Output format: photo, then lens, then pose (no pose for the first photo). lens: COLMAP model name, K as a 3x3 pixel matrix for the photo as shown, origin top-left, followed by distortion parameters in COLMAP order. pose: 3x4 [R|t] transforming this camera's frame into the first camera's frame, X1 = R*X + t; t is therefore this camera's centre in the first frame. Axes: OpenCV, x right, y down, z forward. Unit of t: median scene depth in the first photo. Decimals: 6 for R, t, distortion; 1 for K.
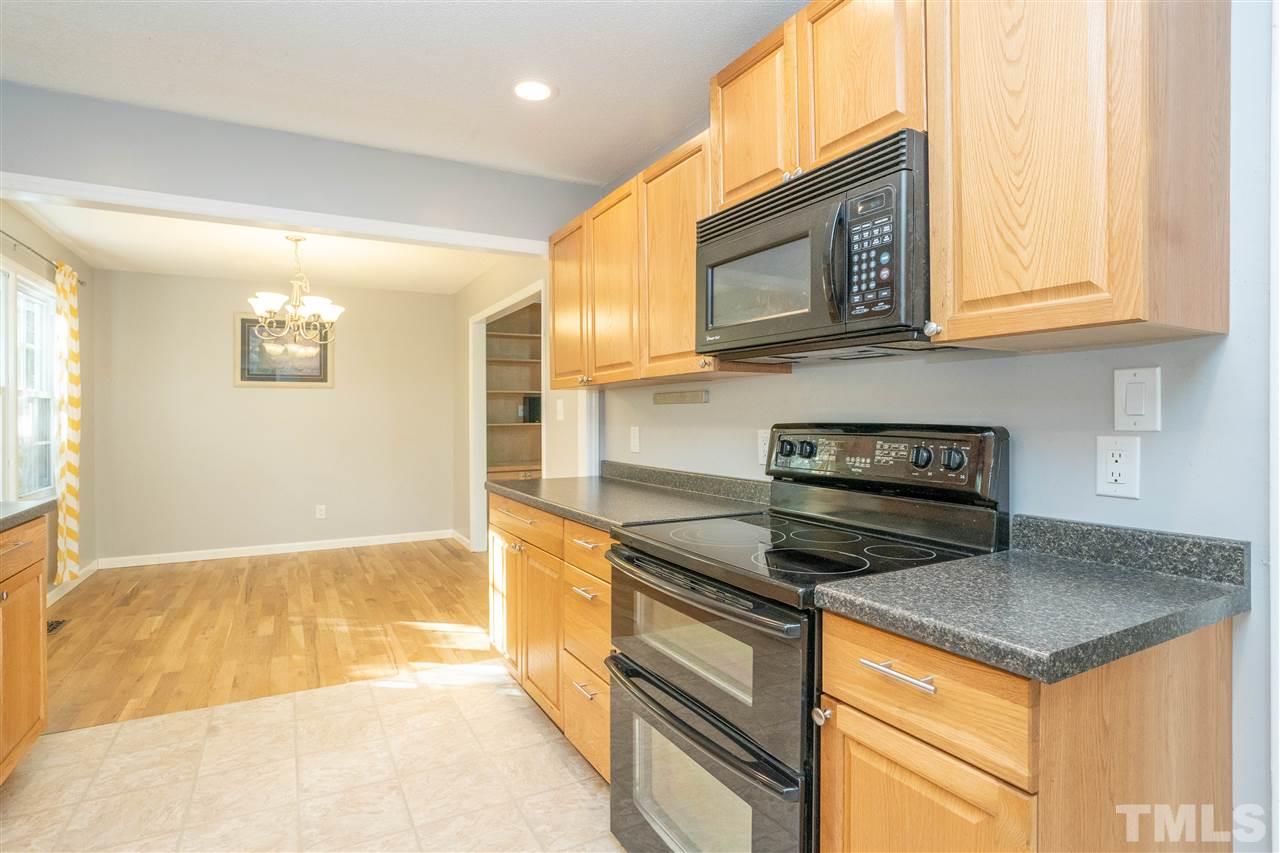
lens RADIAL K [[661.6, 0, 639.6], [0, 661.6, 408.9], [0, 0, 1]] dist [-0.054755, 0.027789]
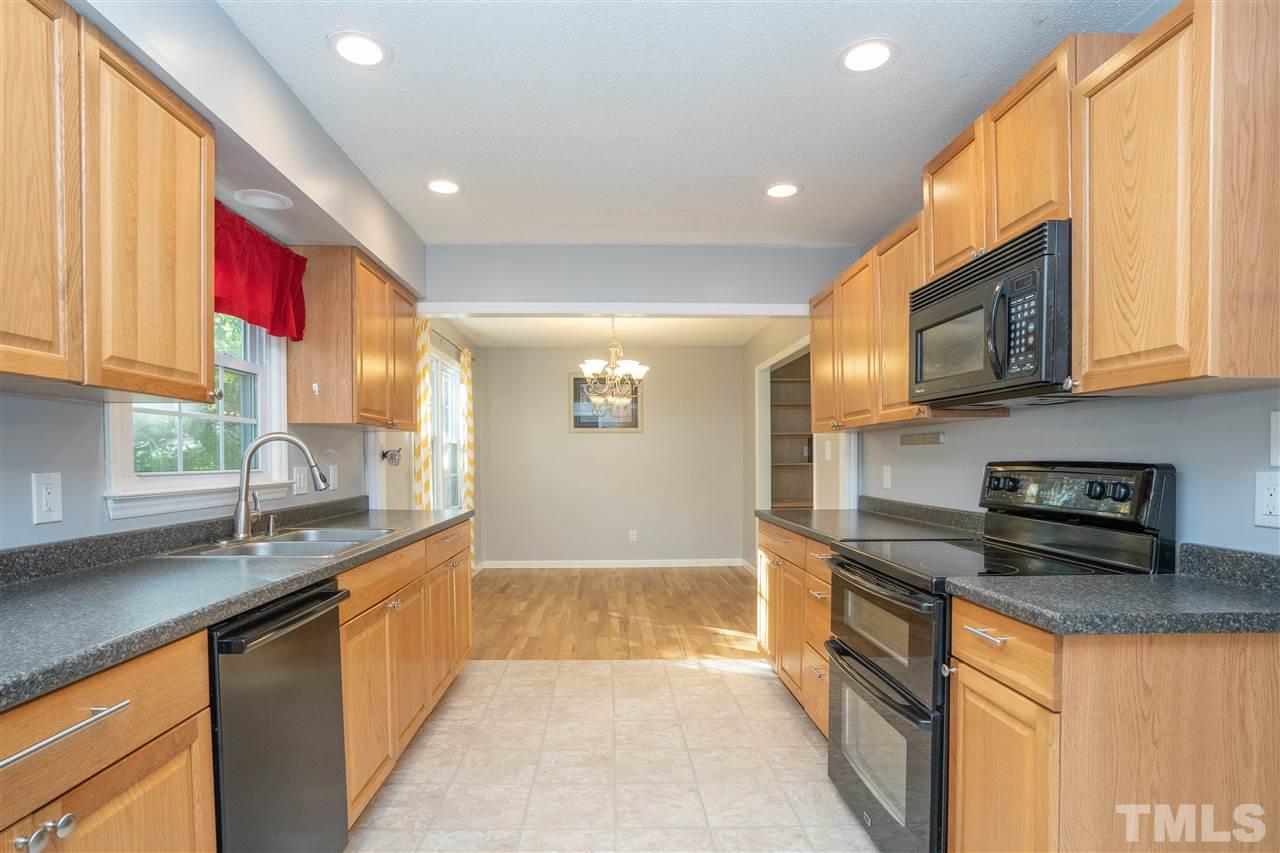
lens RADIAL K [[705.7, 0, 639.2], [0, 705.7, 471.0], [0, 0, 1]] dist [0.039780, 0.000254]
pose [[0.900224, 0.008692, -0.435341, 0.205648], [0.004927, 0.999533, 0.030146, -0.001659], [0.435400, -0.029283, 0.899761, -0.380781]]
